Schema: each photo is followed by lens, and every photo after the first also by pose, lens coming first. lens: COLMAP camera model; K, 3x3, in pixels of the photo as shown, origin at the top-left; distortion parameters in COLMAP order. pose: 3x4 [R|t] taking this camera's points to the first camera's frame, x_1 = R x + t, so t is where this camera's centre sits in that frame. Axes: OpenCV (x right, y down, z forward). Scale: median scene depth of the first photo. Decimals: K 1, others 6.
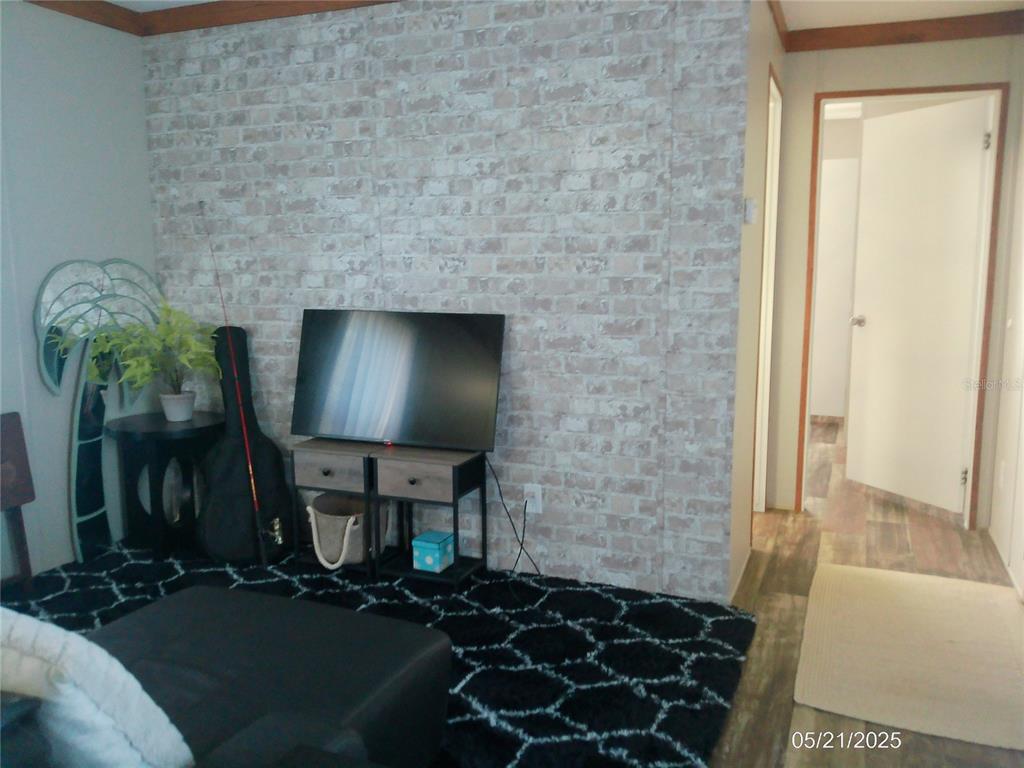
lens RADIAL K [[832.3, 0, 535.8], [0, 832.3, 393.3], [0, 0, 1]] dist [0.083880, -0.172651]
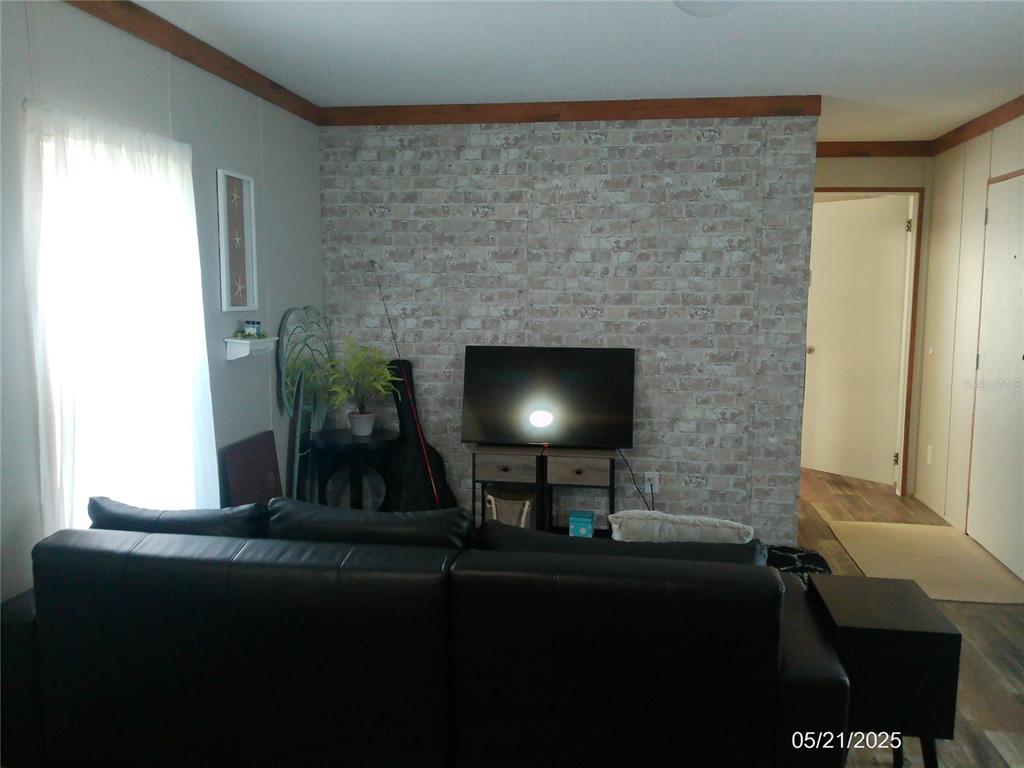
lens RADIAL K [[832.3, 0, 519.7], [0, 832.3, 395.1], [0, 0, 1]] dist [0.083880, -0.172651]
pose [[0.972058, -0.020667, 0.233828, -0.538630], [0.027363, 0.999302, -0.025428, 0.011949], [-0.233139, 0.031116, 0.971945, -0.292719]]
